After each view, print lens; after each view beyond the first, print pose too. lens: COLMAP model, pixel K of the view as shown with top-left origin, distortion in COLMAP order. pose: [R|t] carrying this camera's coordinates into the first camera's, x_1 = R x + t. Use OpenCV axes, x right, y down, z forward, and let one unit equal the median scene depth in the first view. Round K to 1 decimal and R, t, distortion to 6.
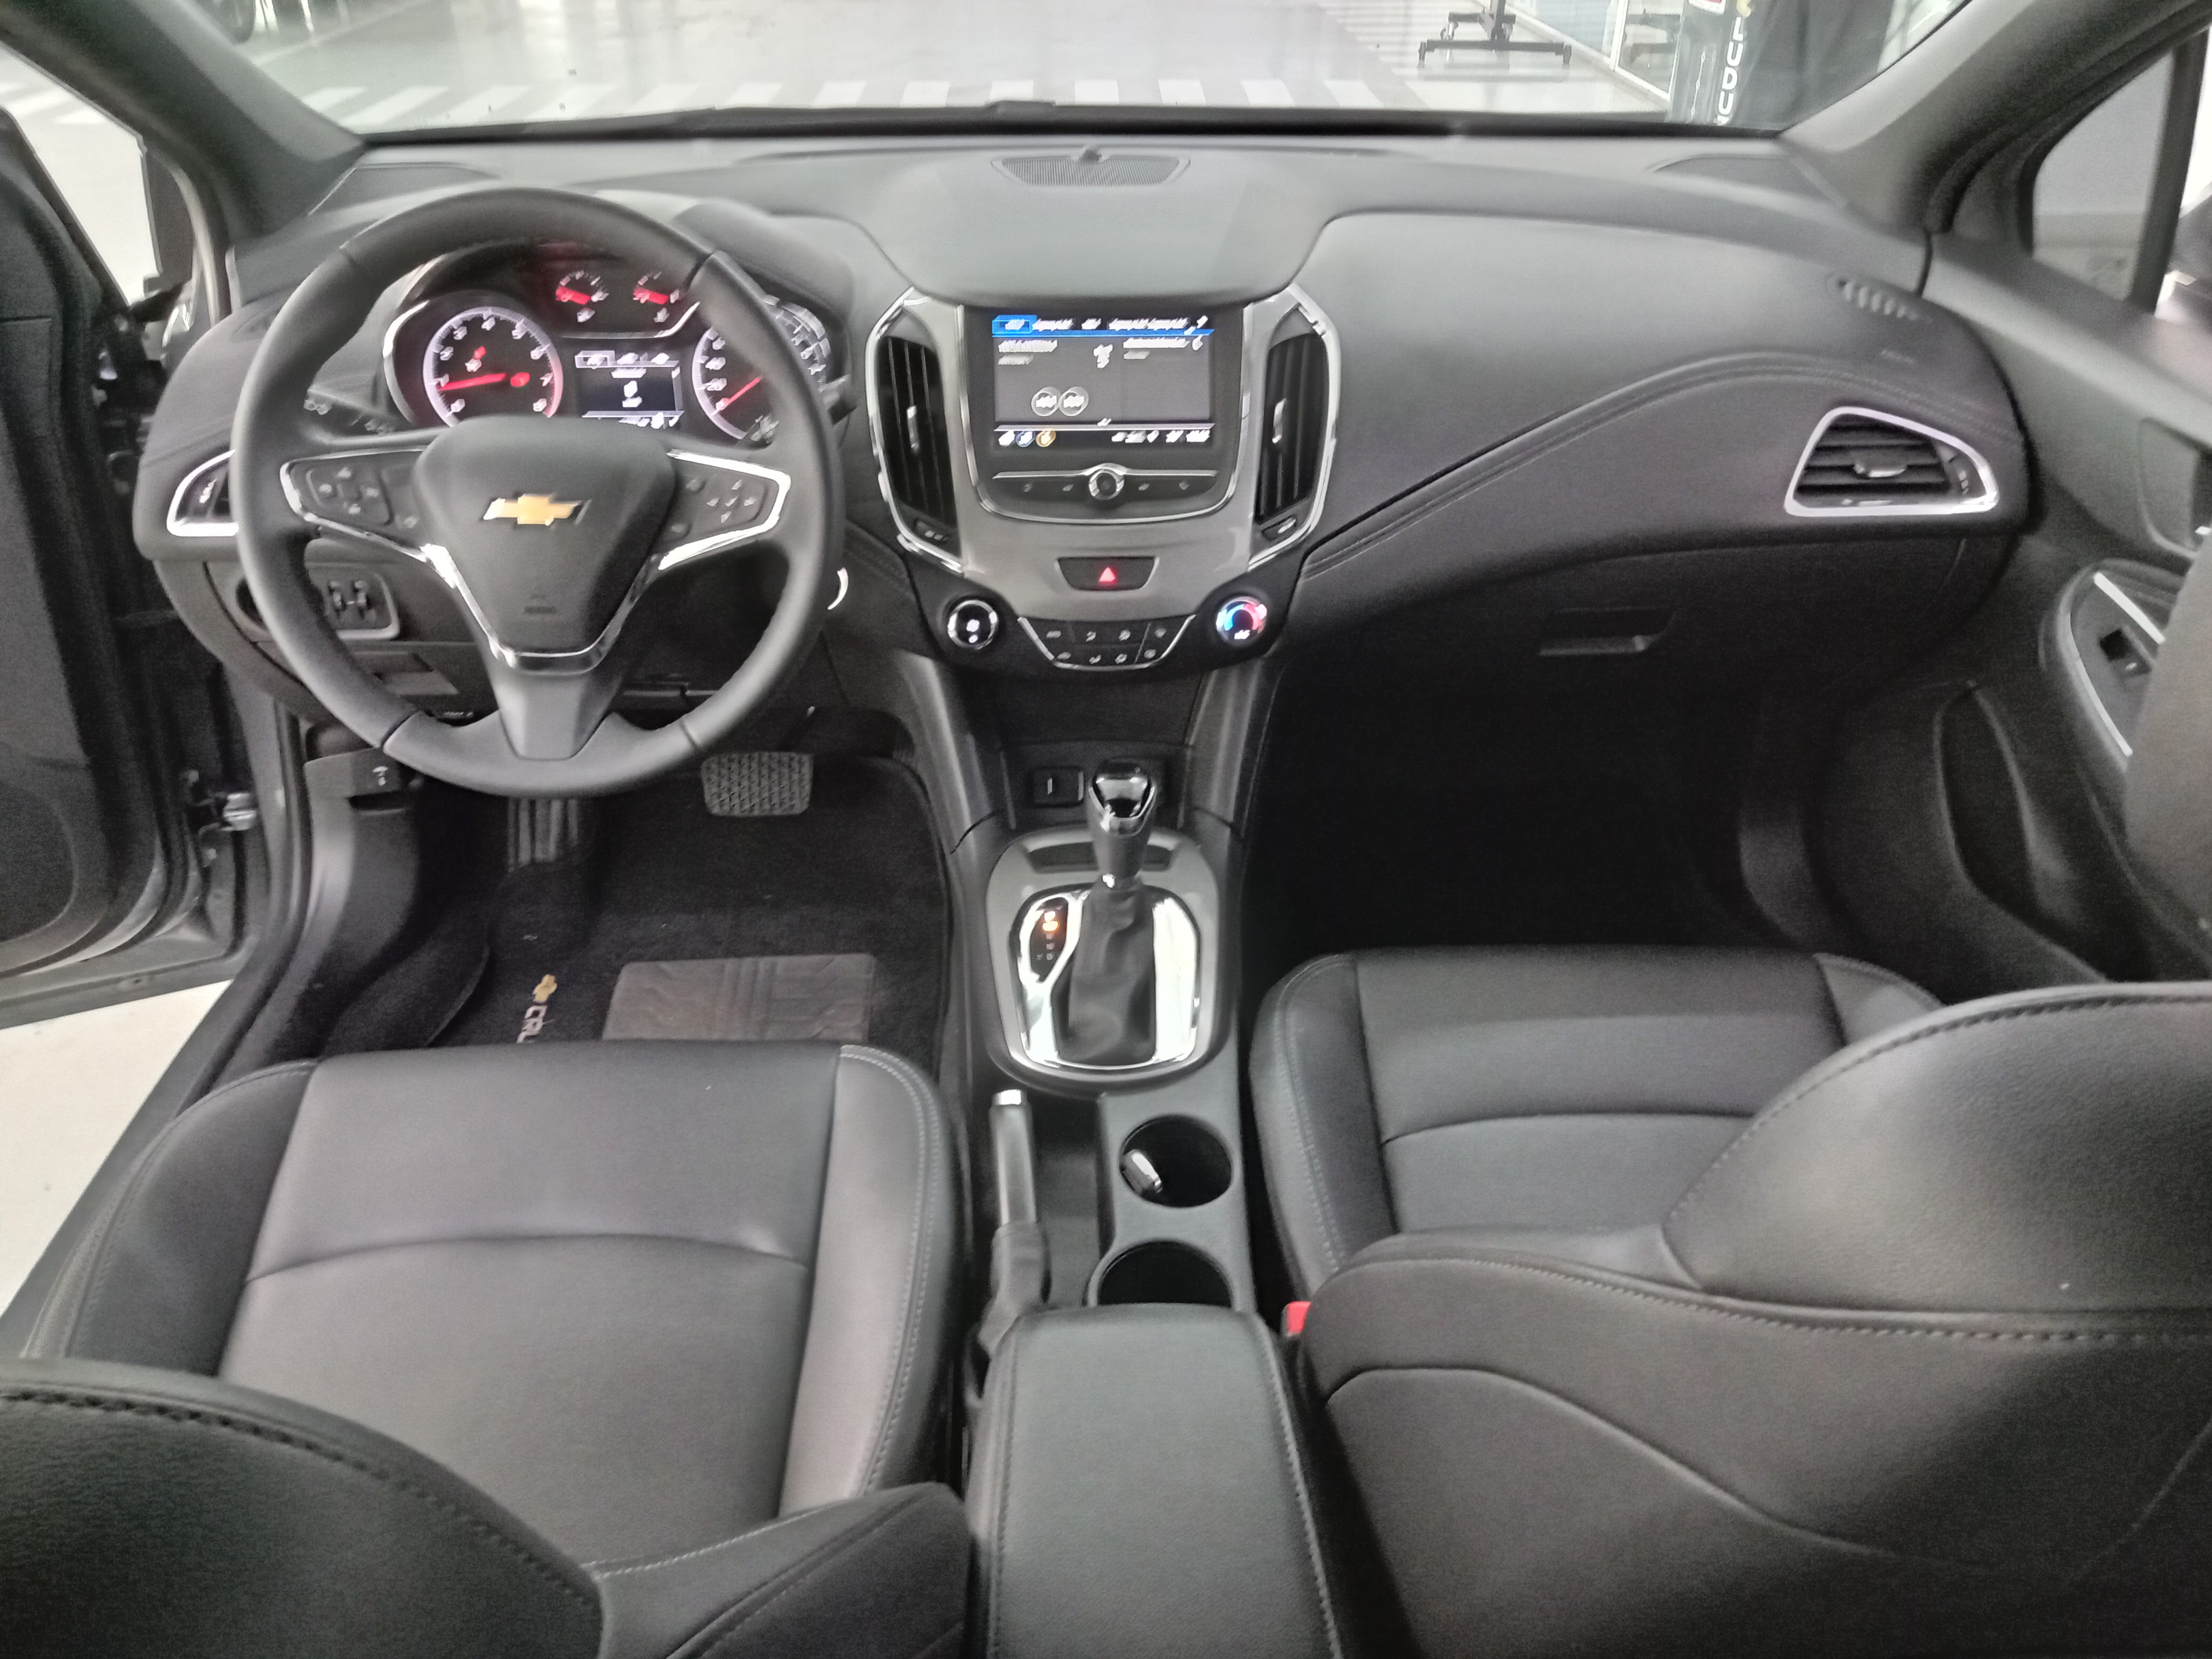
lens RADIAL K [[1575.7, 0, 1093.4], [0, 1575.7, 825.8], [0, 0, 1]] dist [-0.002164, -0.000451]
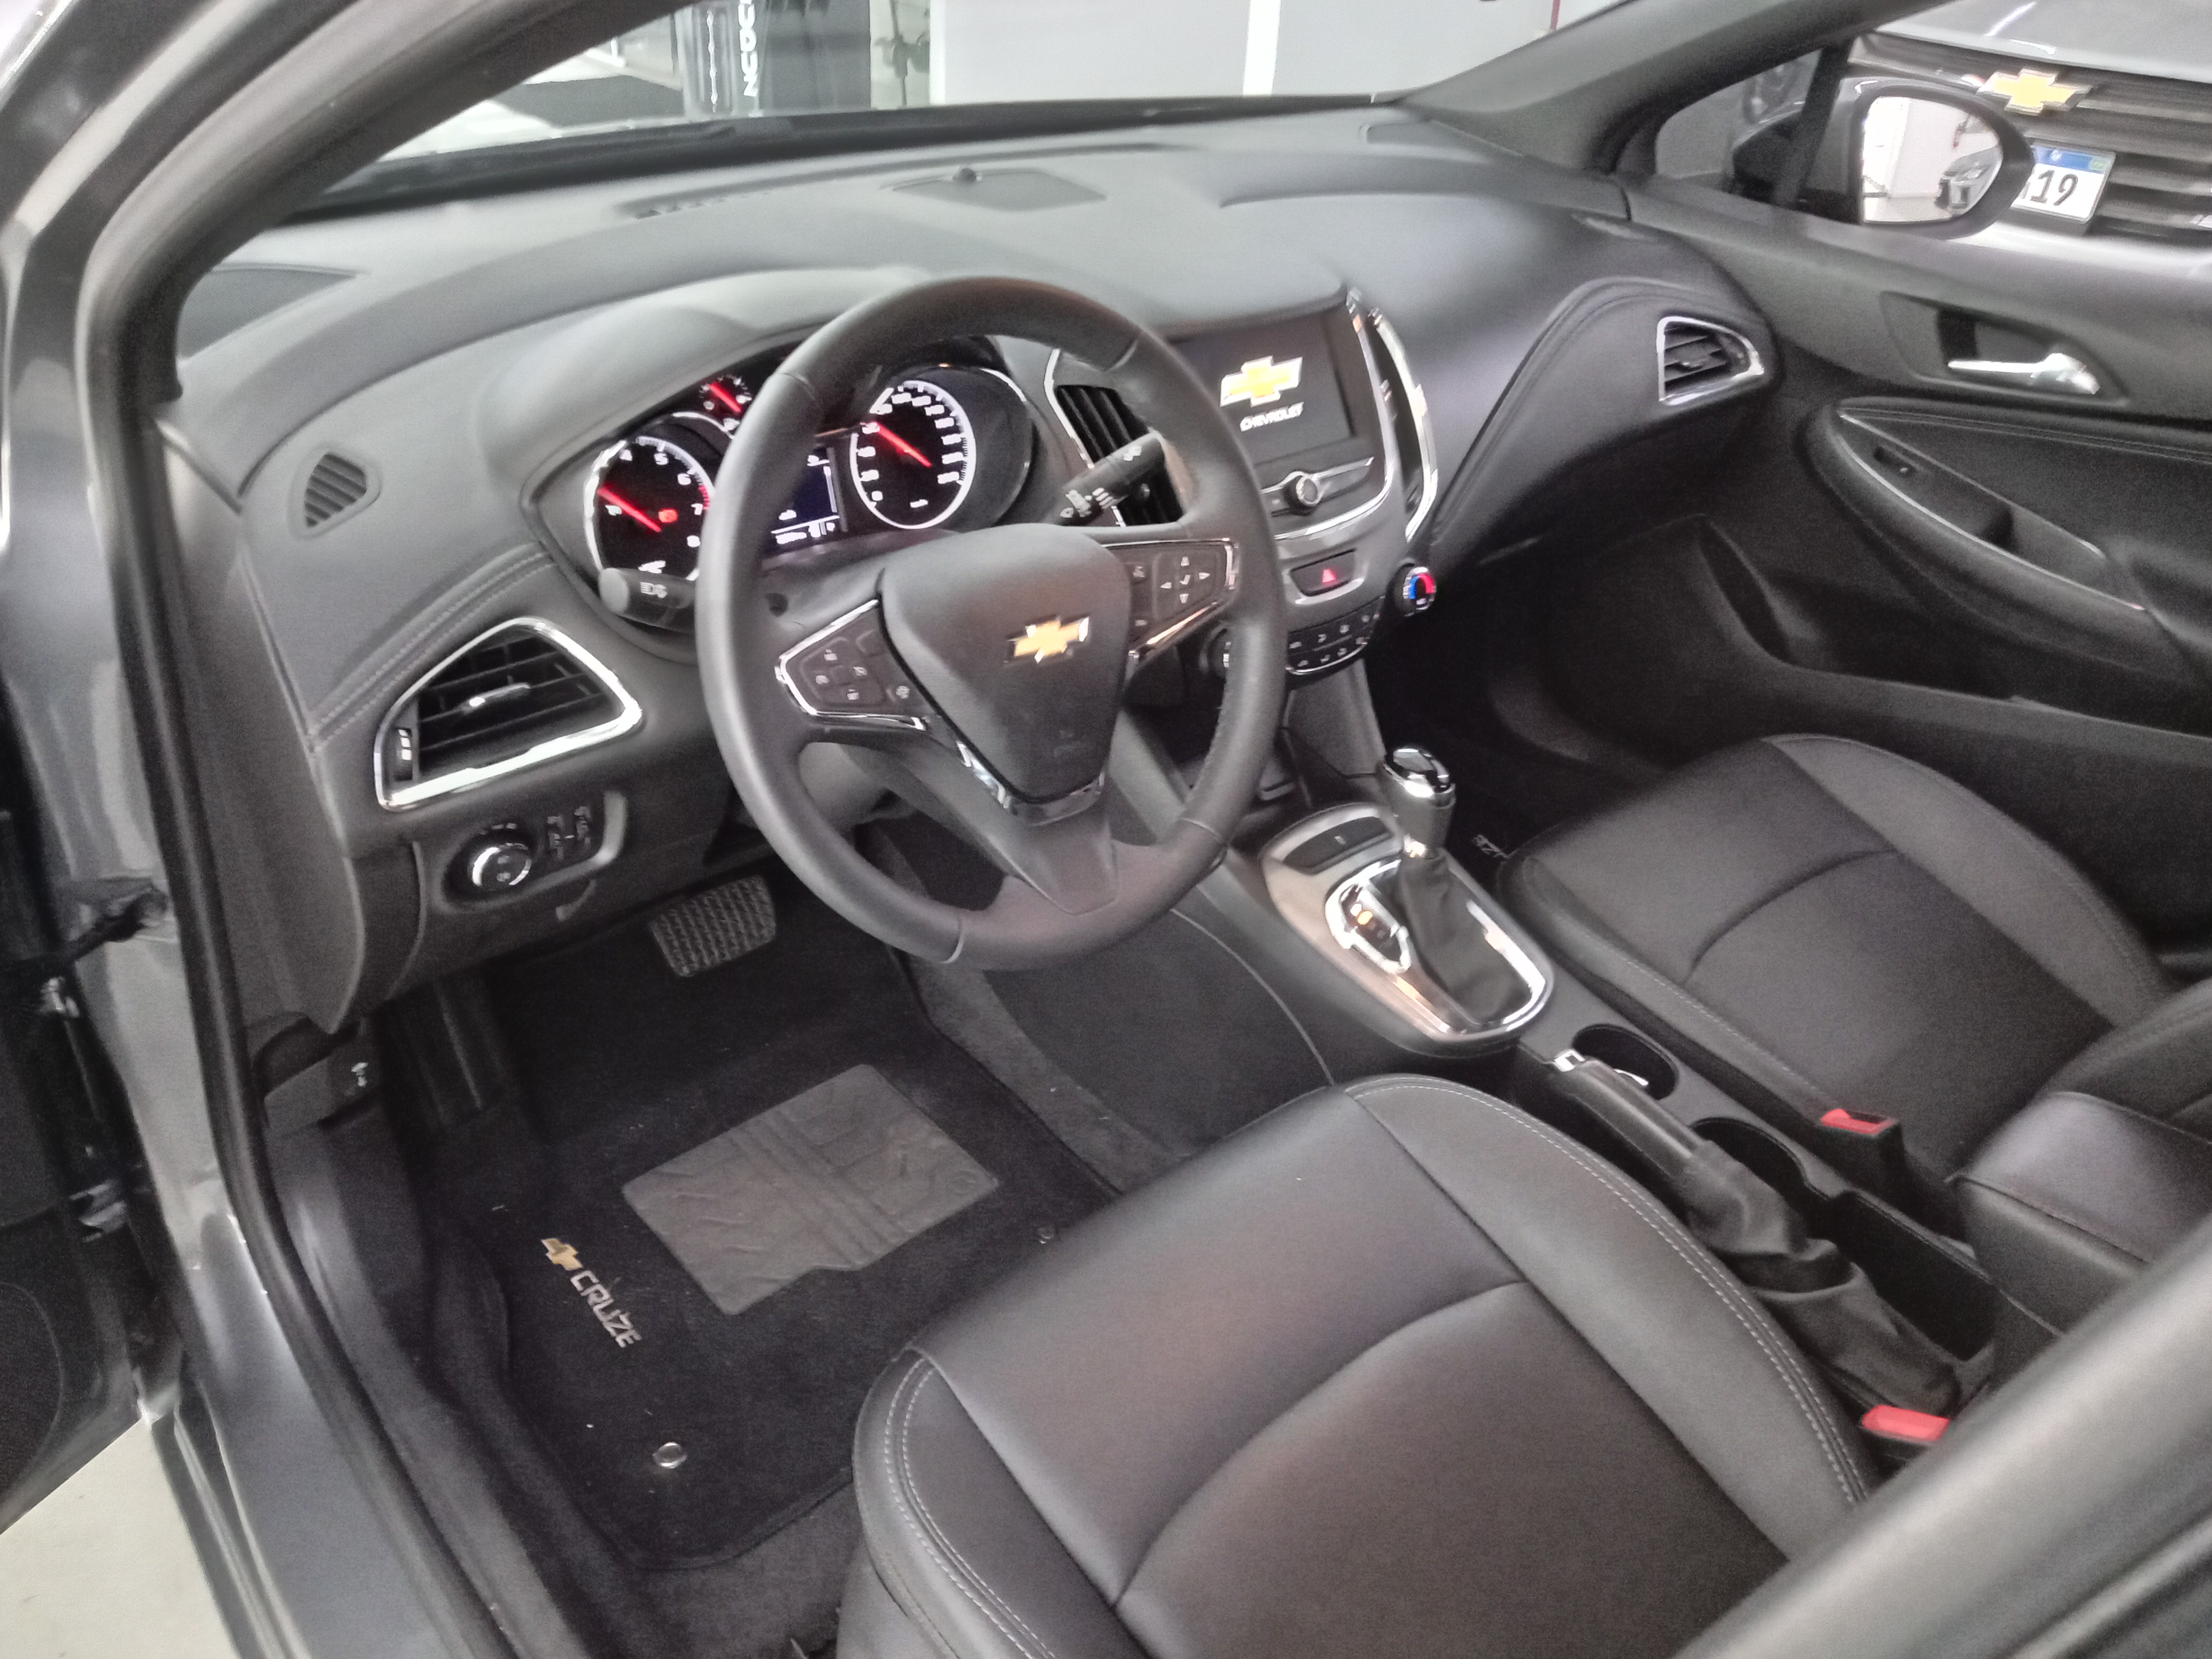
lens RADIAL K [[1575.7, 0, 1093.4], [0, 1575.7, 825.8], [0, 0, 1]] dist [-0.002164, -0.000451]
pose [[0.792708, -0.310449, 0.524630, -0.670498], [0.299947, 0.947859, 0.107679, -0.153019], [-0.530704, 0.072003, 0.844493, 0.208144]]
